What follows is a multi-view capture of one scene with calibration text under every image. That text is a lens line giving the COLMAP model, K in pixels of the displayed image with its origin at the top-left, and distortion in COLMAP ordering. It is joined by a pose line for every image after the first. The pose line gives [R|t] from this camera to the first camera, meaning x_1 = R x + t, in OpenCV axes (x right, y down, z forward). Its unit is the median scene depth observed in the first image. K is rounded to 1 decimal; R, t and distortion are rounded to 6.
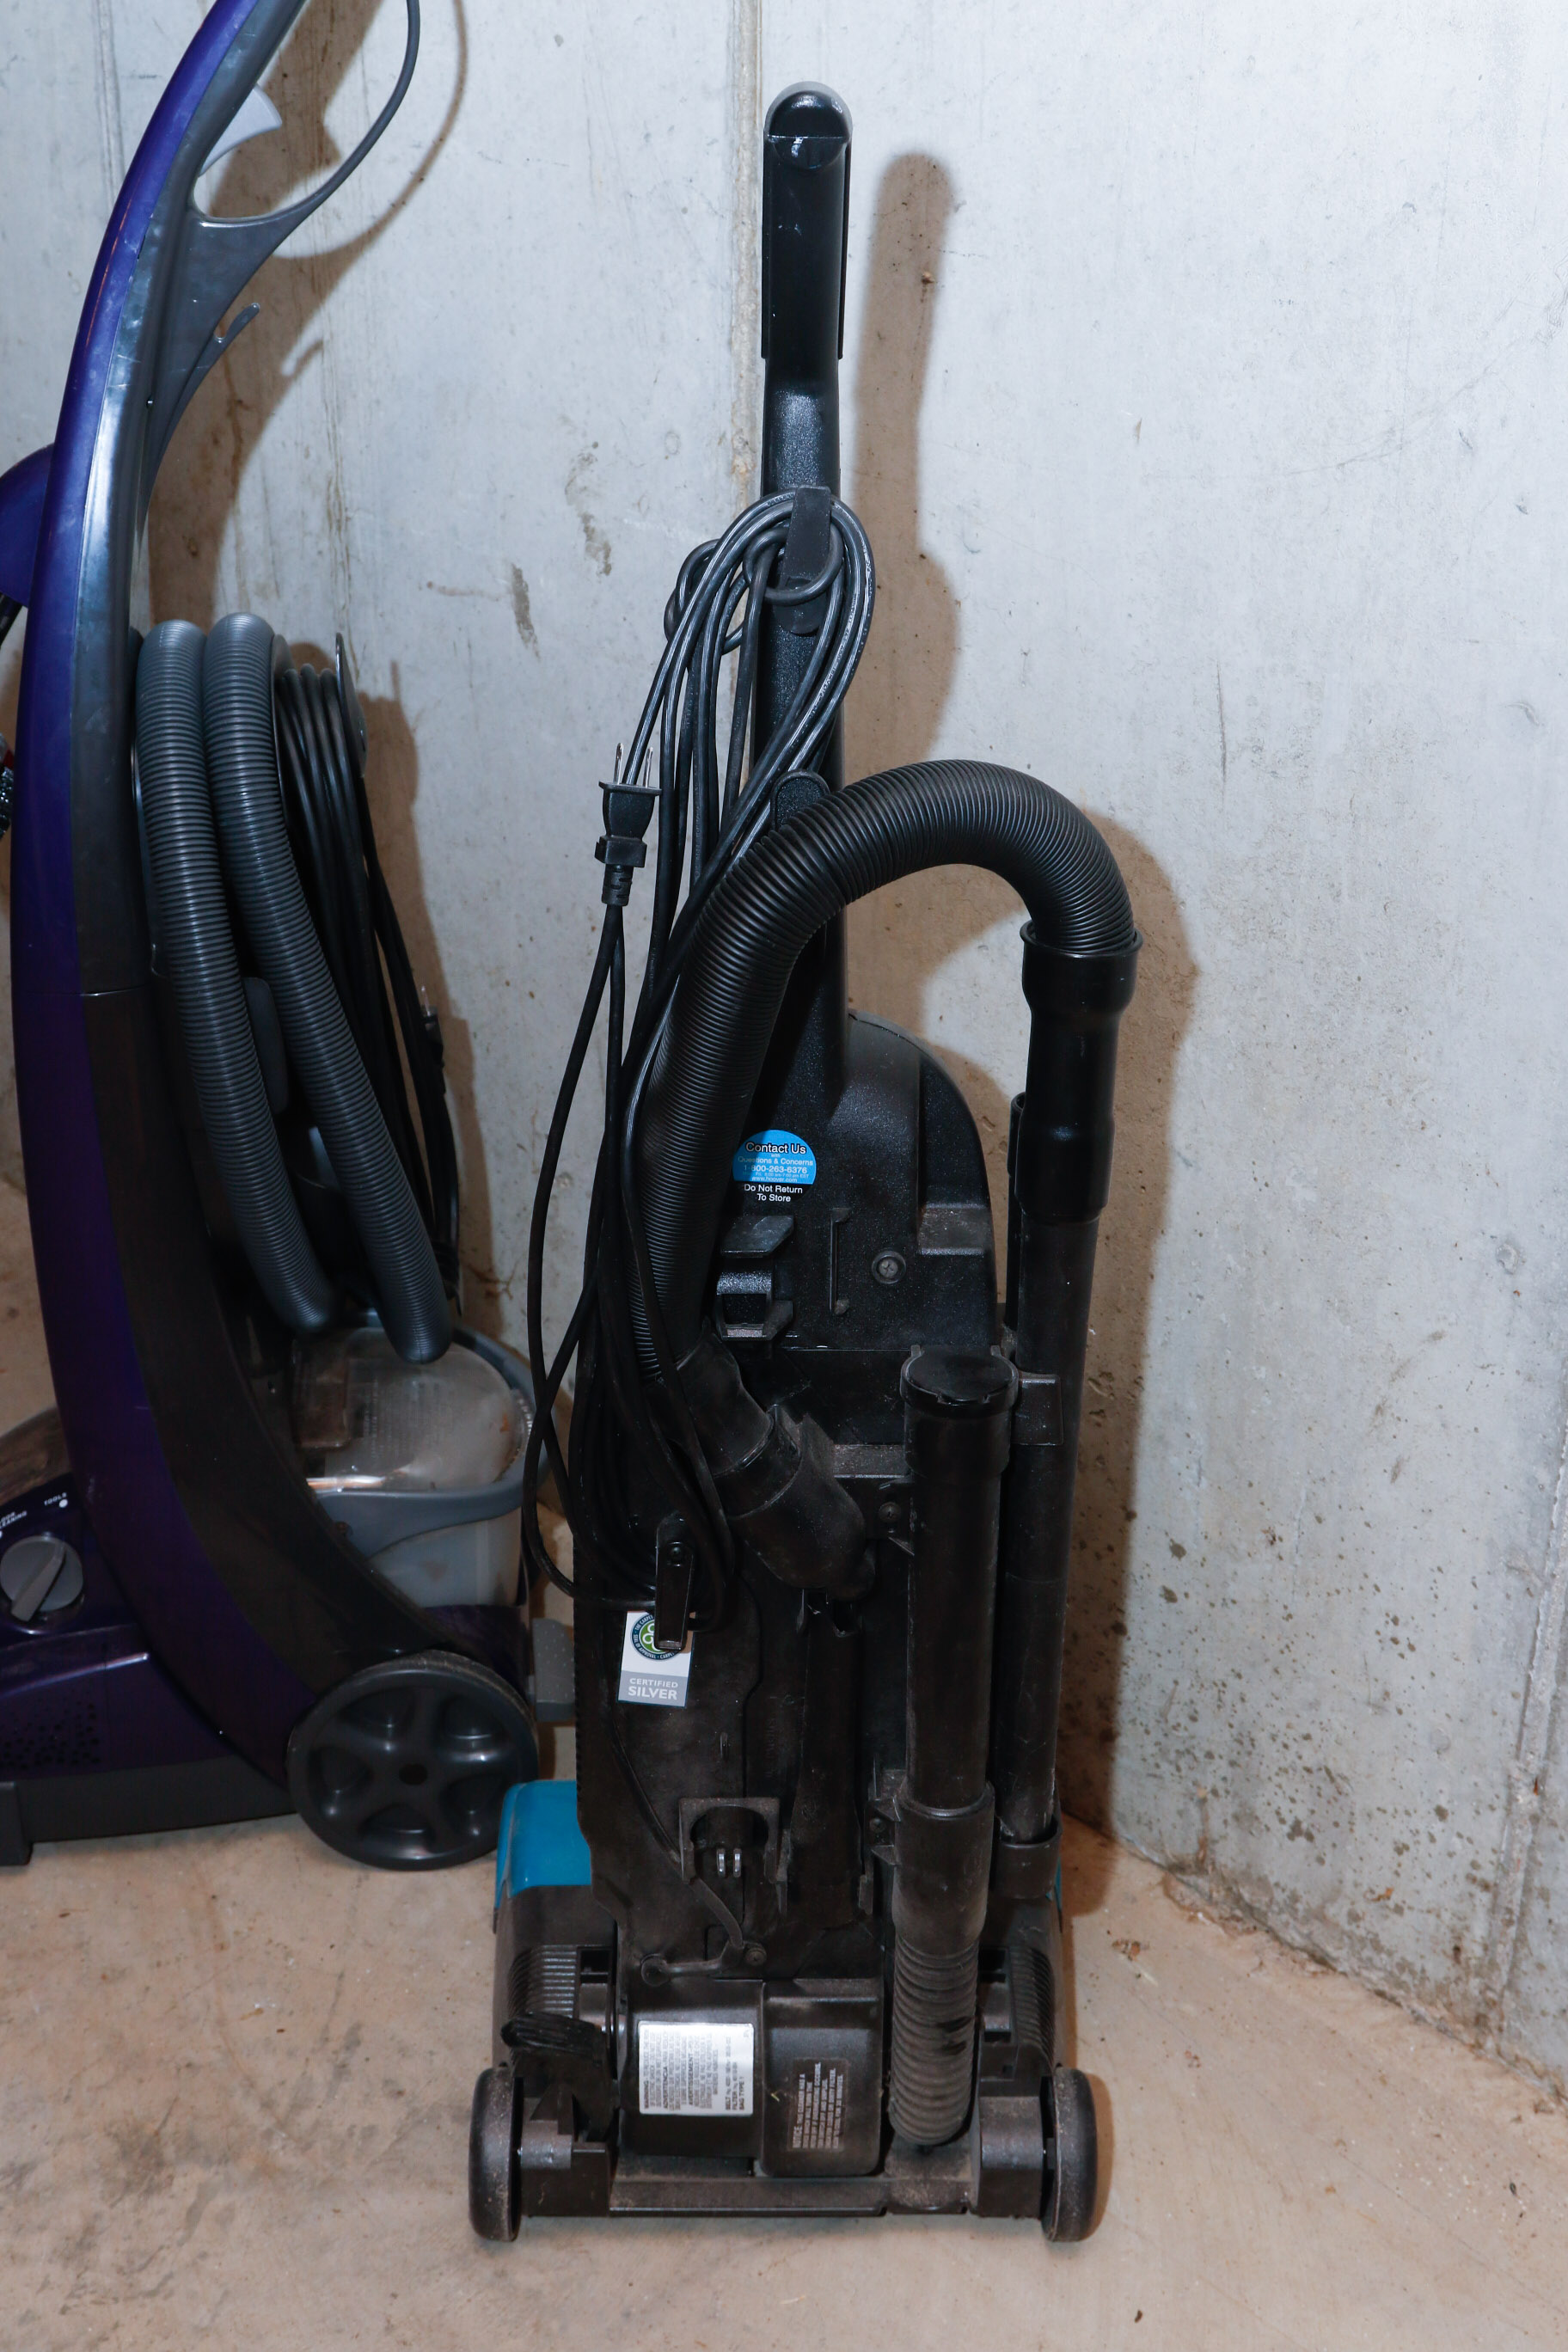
lens RADIAL K [[3119.2, 0, 789.8], [0, 3119.2, 1182.7], [0, 0, 1]] dist [-0.042975, 0.000000]
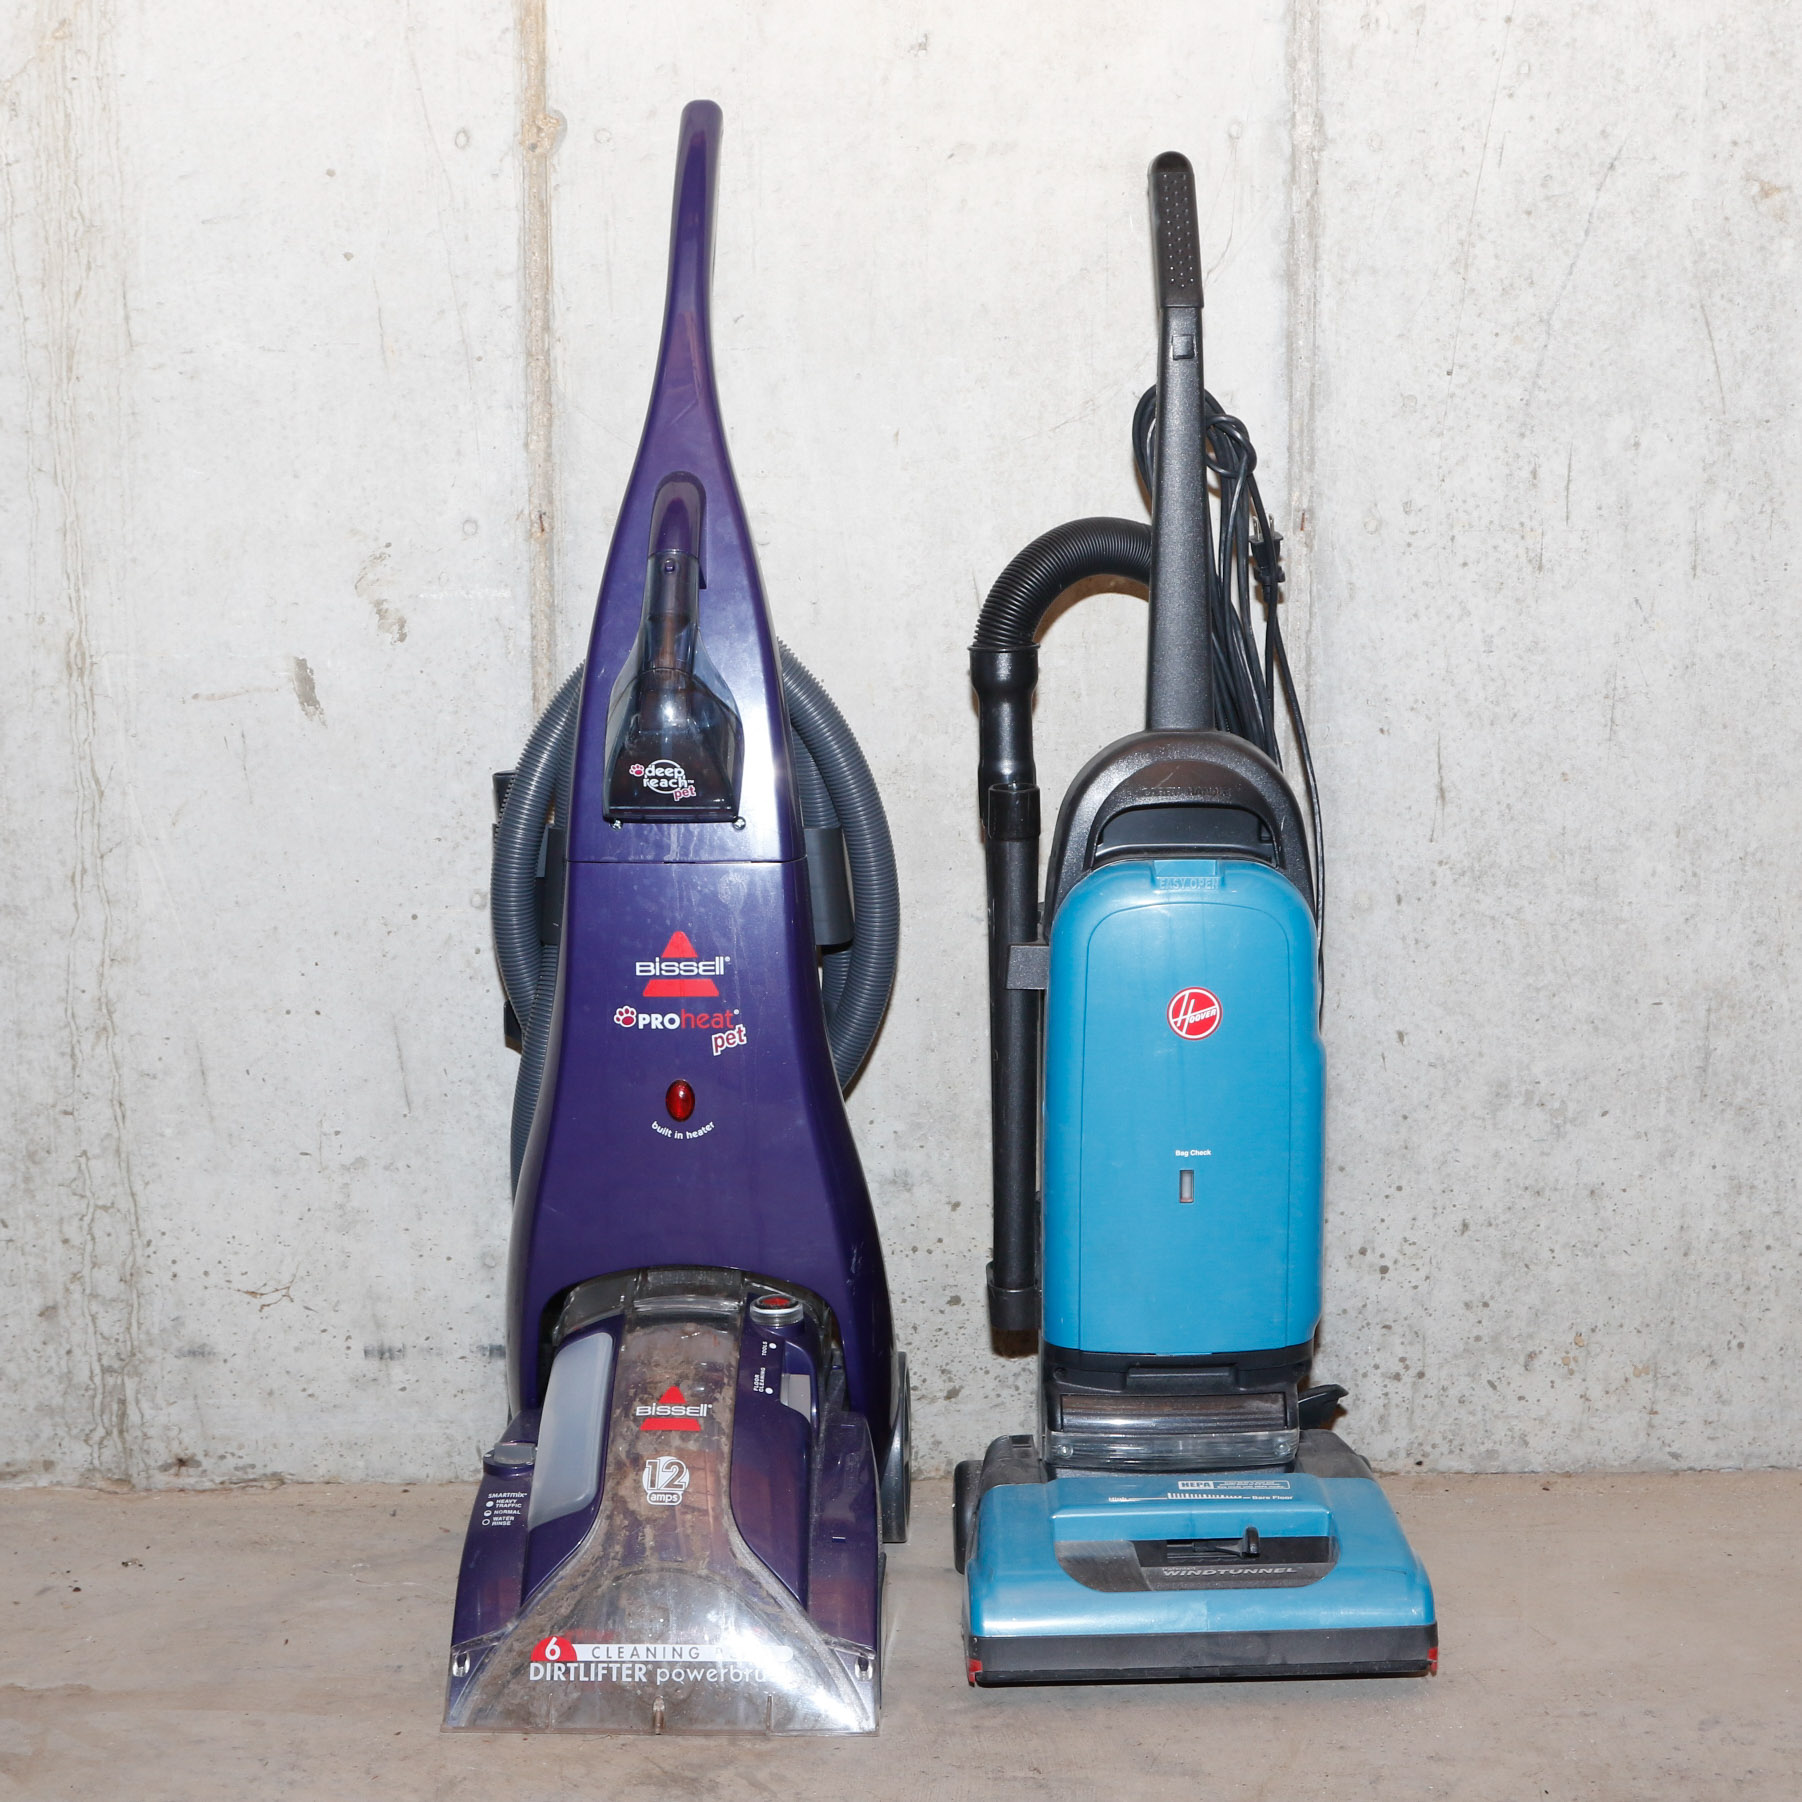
lens RADIAL K [[3226.0, 0, 911.7], [0, 3226.0, 927.5], [0, 0, 1]] dist [-0.096764, 0.000000]
pose [[0.705894, -0.132085, 0.695893, -0.912442], [0.338391, 0.925979, -0.167497, 0.229873], [-0.622258, 0.353719, 0.698339, -0.050780]]
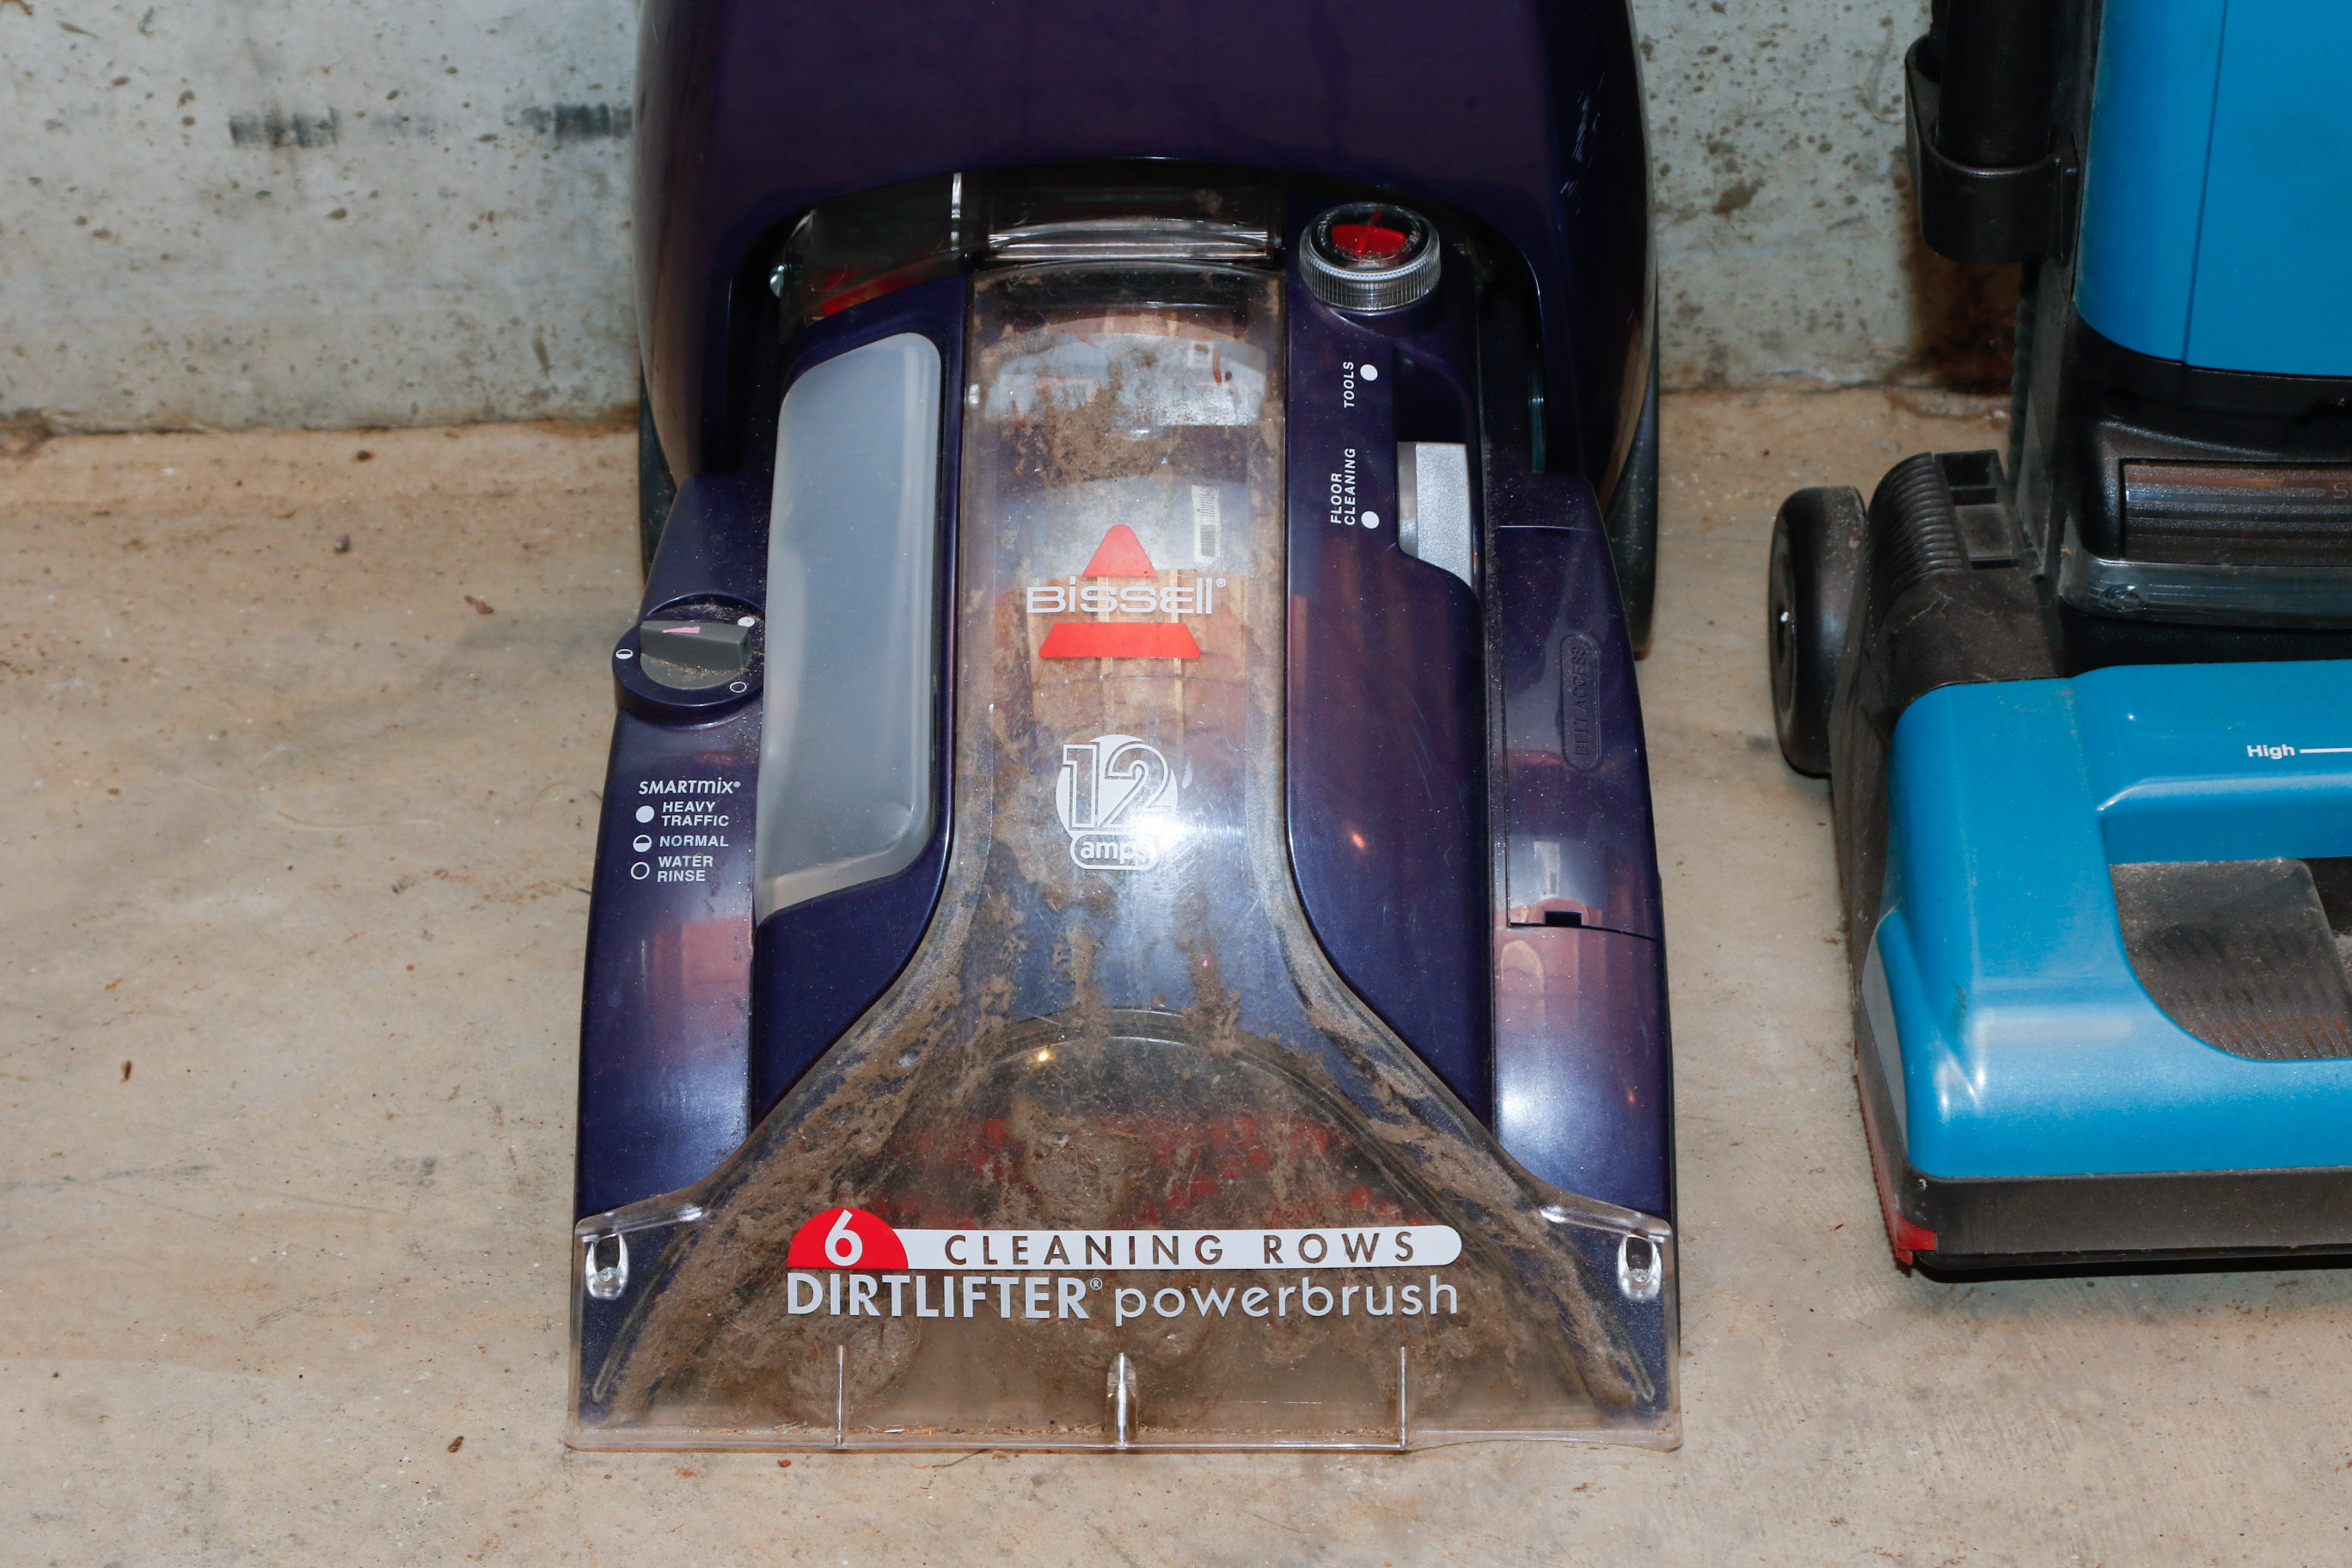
lens RADIAL K [[6107.1, 0, 1180.6], [0, 6107.1, 804.1], [0, 0, 1]] dist [0.213422, 0.000000]
pose [[0.694013, -0.445491, 0.565584, -0.645112], [0.350297, 0.895259, 0.275324, -0.058184], [-0.628998, 0.007044, 0.777375, 0.246611]]
